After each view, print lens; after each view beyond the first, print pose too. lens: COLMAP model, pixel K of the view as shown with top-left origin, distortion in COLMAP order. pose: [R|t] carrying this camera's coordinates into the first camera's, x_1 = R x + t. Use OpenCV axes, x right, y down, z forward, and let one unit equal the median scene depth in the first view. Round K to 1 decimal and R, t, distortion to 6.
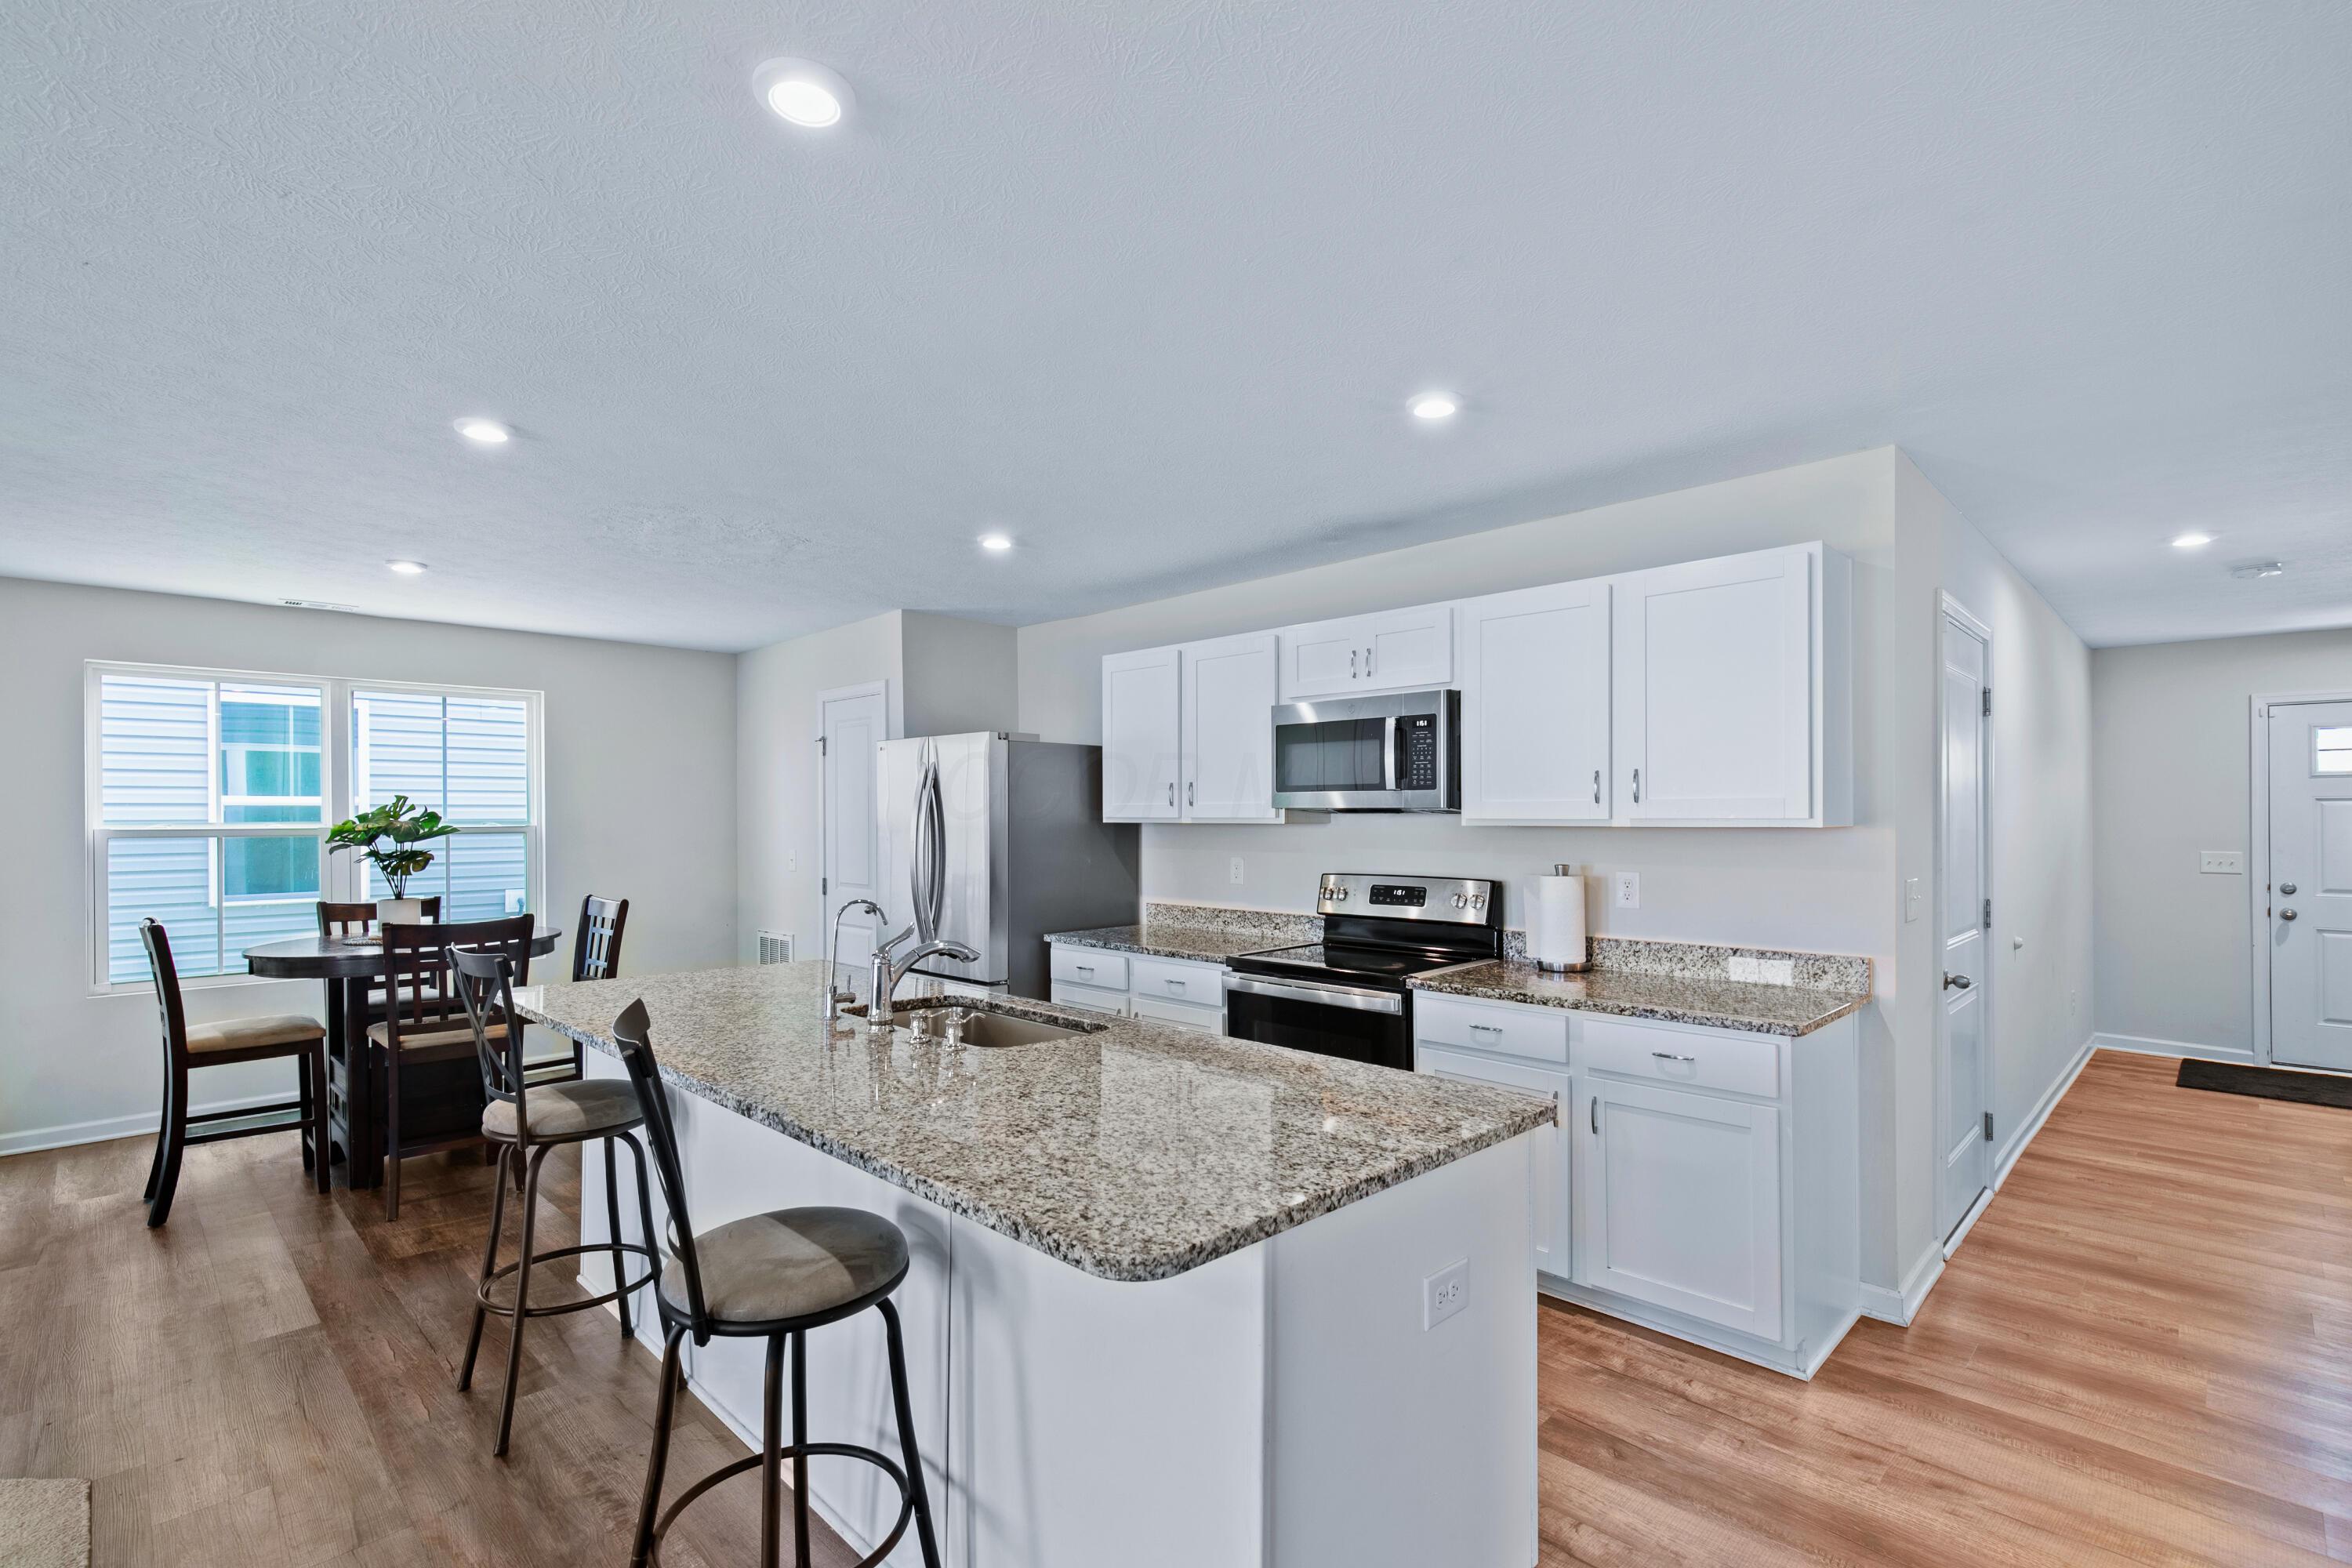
lens RADIAL K [[1063.8, 0, 1163.6], [0, 1063.8, 827.4], [0, 0, 1]] dist [0.006915, -0.001422]
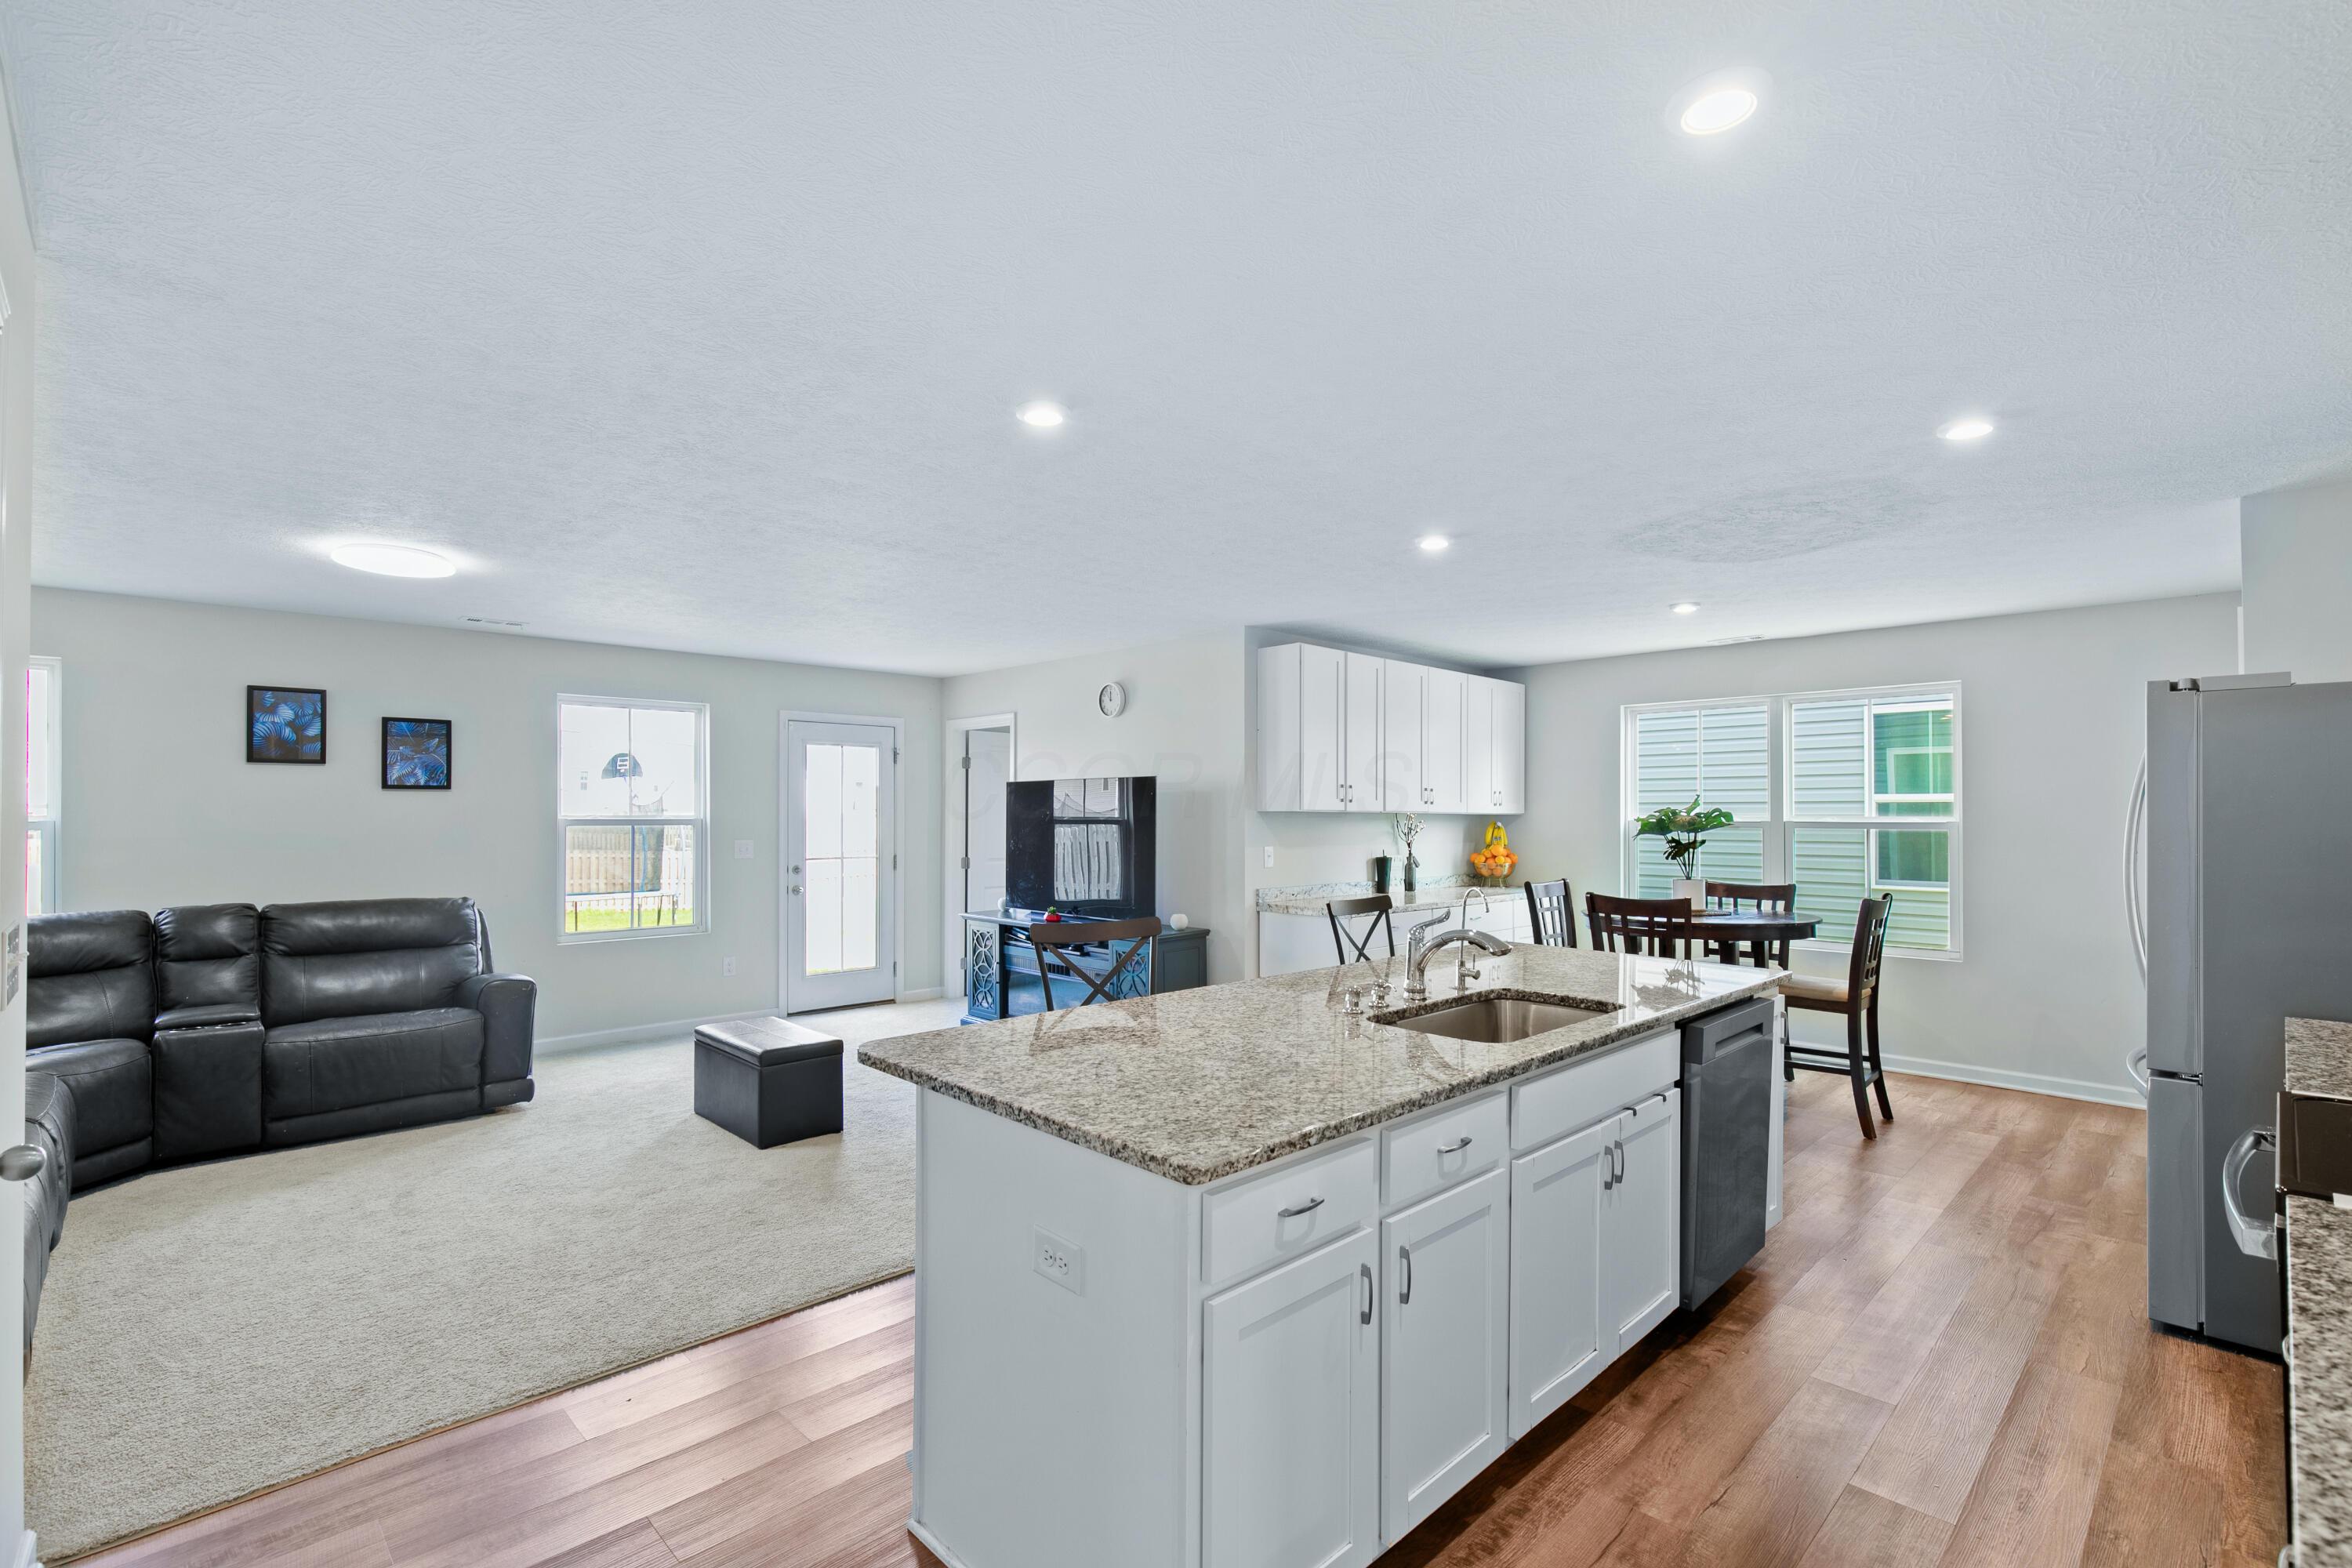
lens RADIAL K [[1063.8, 0, 1185.7], [0, 1063.8, 816.1], [0, 0, 1]] dist [0.006915, -0.001422]
pose [[-0.005855, 0.002673, -0.999979, 0.560736], [-0.008712, 0.999958, 0.002724, -0.004316], [0.999945, 0.008727, -0.005832, 0.477425]]
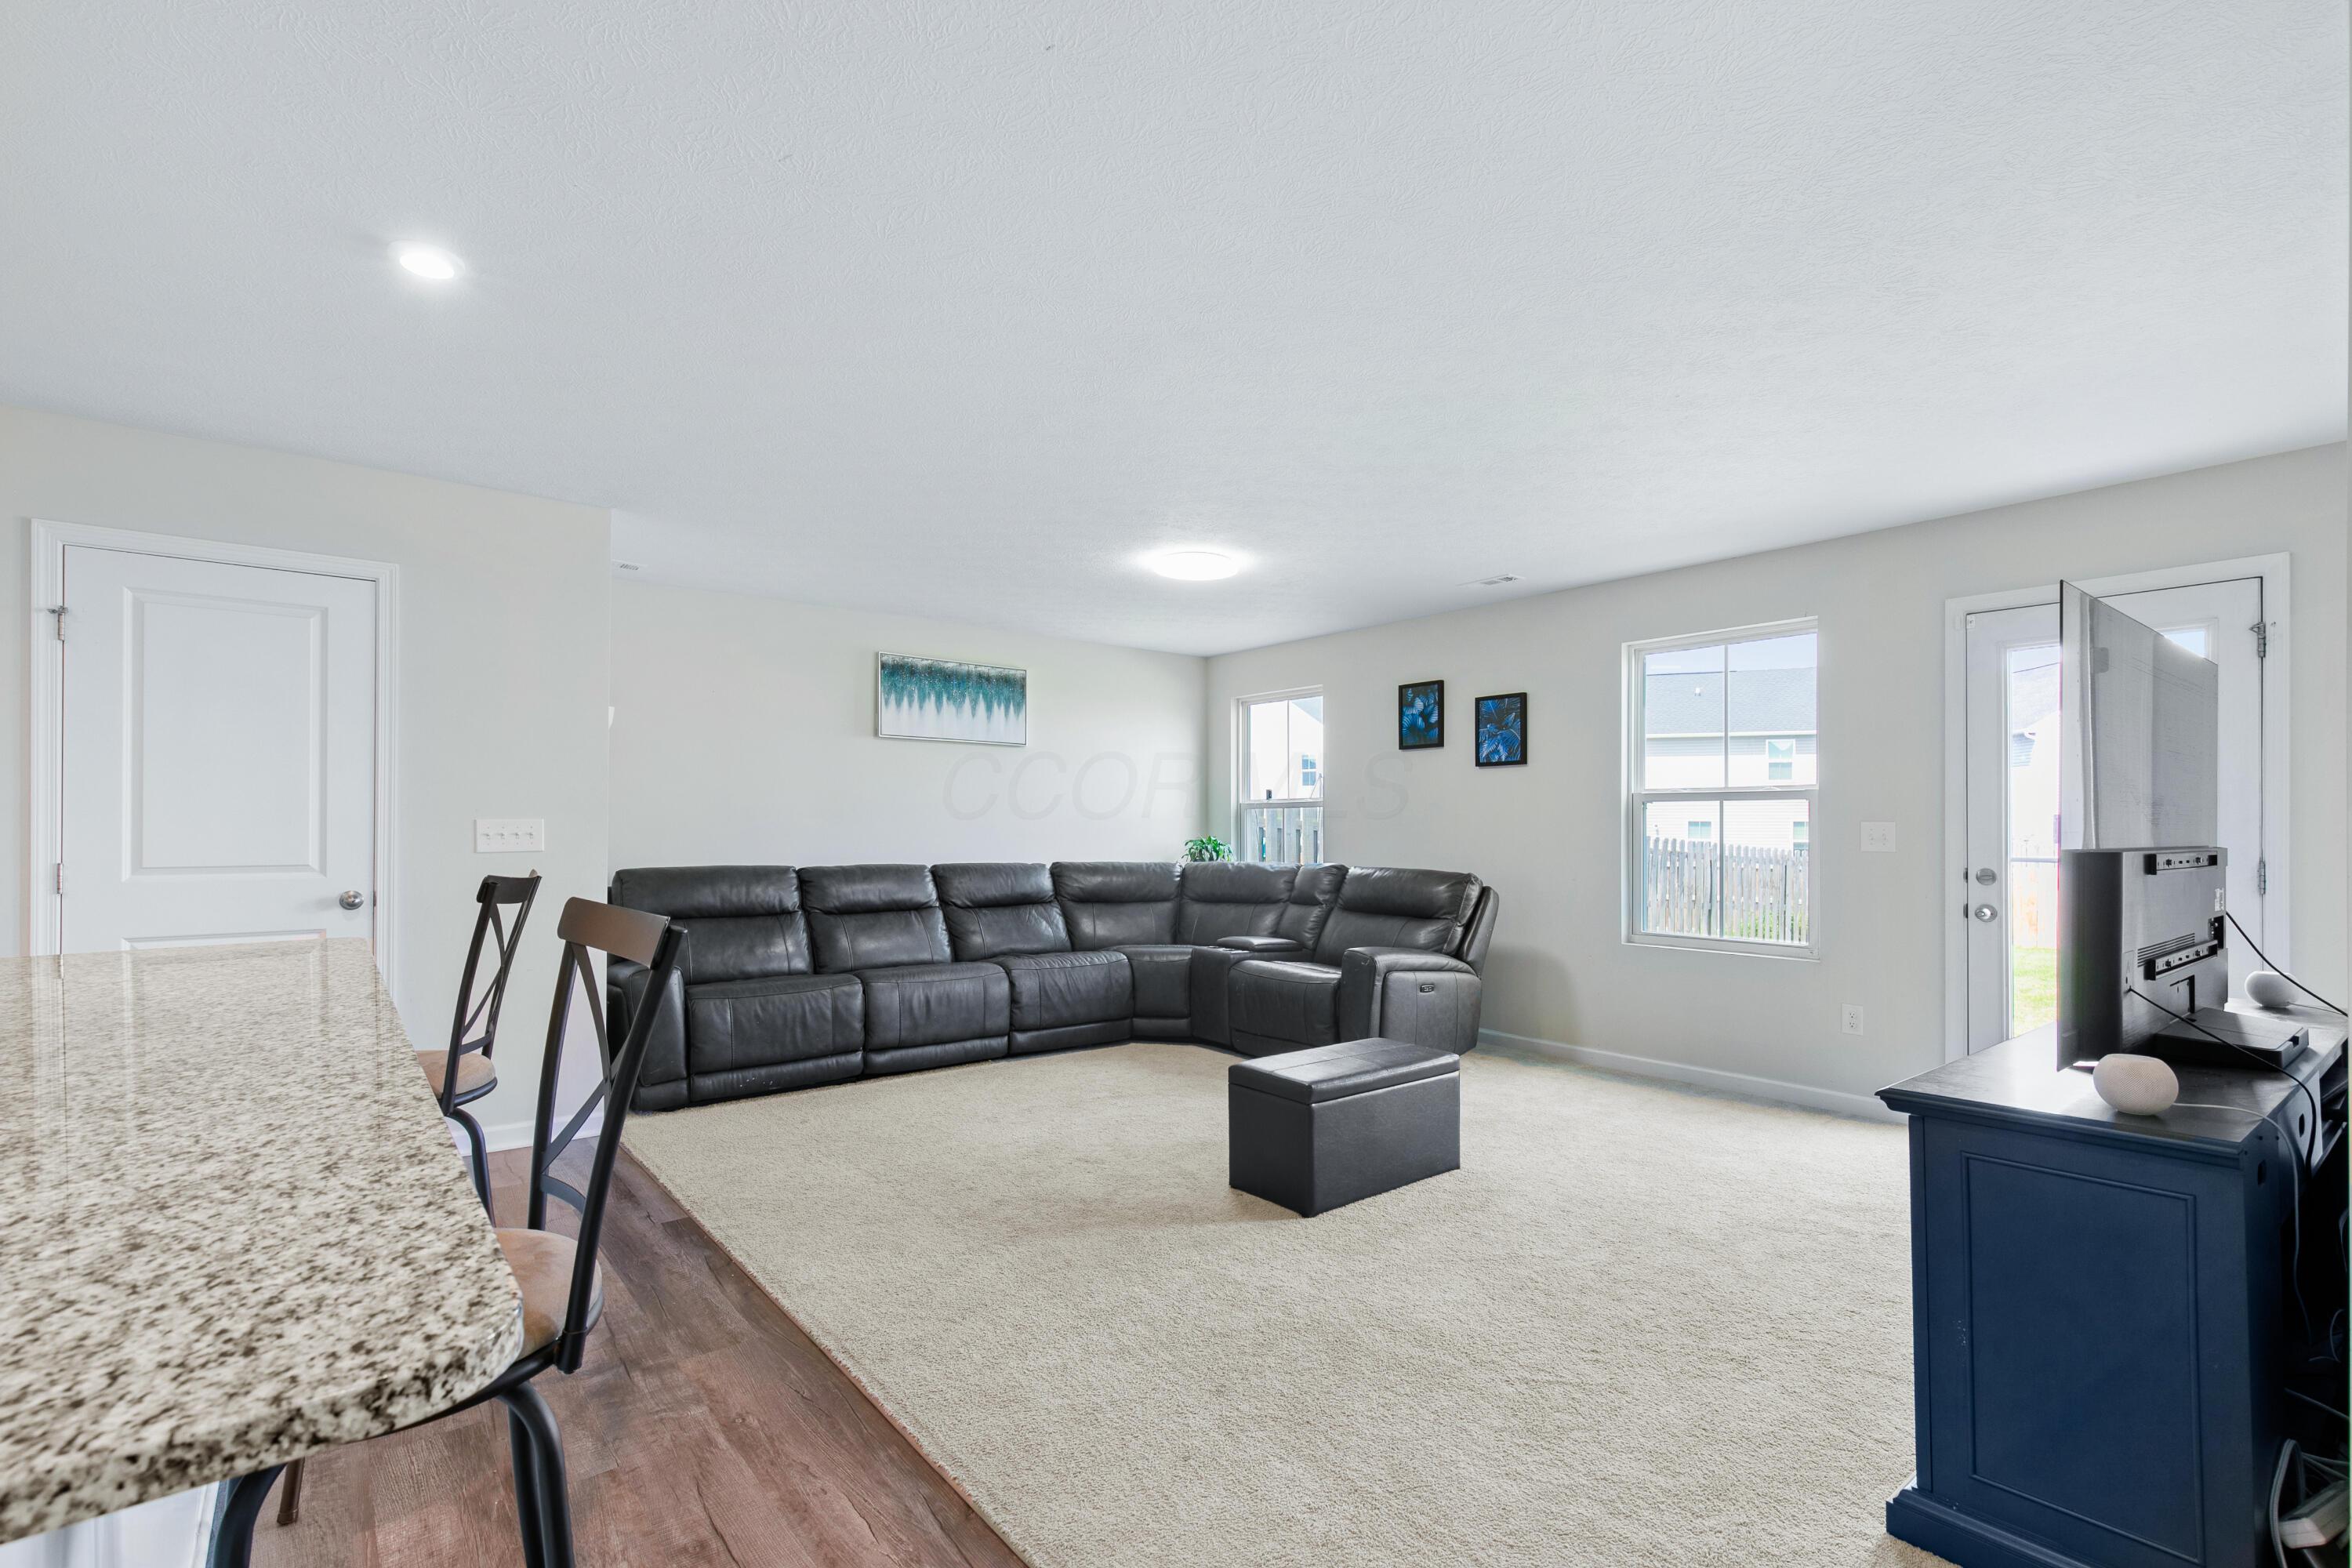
lens RADIAL K [[1063.8, 0, 1157.5], [0, 1063.8, 819.0], [0, 0, 1]] dist [0.006915, -0.001422]
pose [[-0.994068, -0.000567, 0.108759, -0.607512], [-0.000271, 0.999996, 0.002744, 0.042446], [-0.108760, 0.002698, -0.994064, 0.930883]]
